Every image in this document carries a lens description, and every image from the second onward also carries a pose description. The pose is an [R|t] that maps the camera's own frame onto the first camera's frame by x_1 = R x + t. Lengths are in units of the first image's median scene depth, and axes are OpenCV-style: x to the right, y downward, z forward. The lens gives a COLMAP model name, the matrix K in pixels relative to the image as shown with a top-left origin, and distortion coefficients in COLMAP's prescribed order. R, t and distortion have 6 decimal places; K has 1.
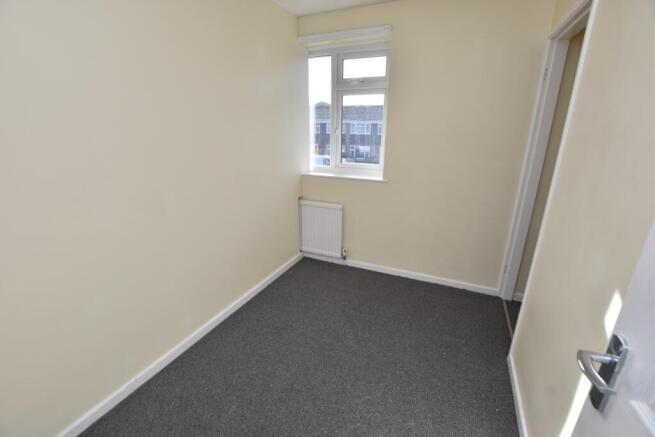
lens RADIAL K [[288.2, 0, 327.5], [0, 288.2, 216.2], [0, 0, 1]] dist [-0.030673, 0.004043]
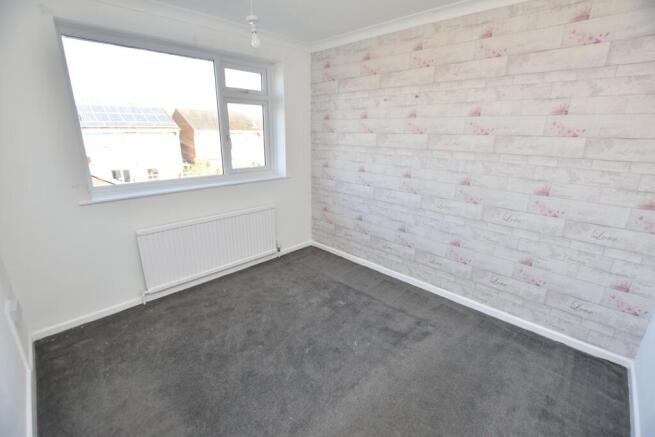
lens RADIAL K [[288.2, 0, 325.8], [0, 288.2, 220.4], [0, 0, 1]] dist [-0.030673, 0.004043]
pose [[0.362877, -0.279487, 0.888936, -0.848684], [0.275770, 0.943439, 0.184050, -0.122066], [-0.890096, 0.178354, 0.419426, 0.344553]]
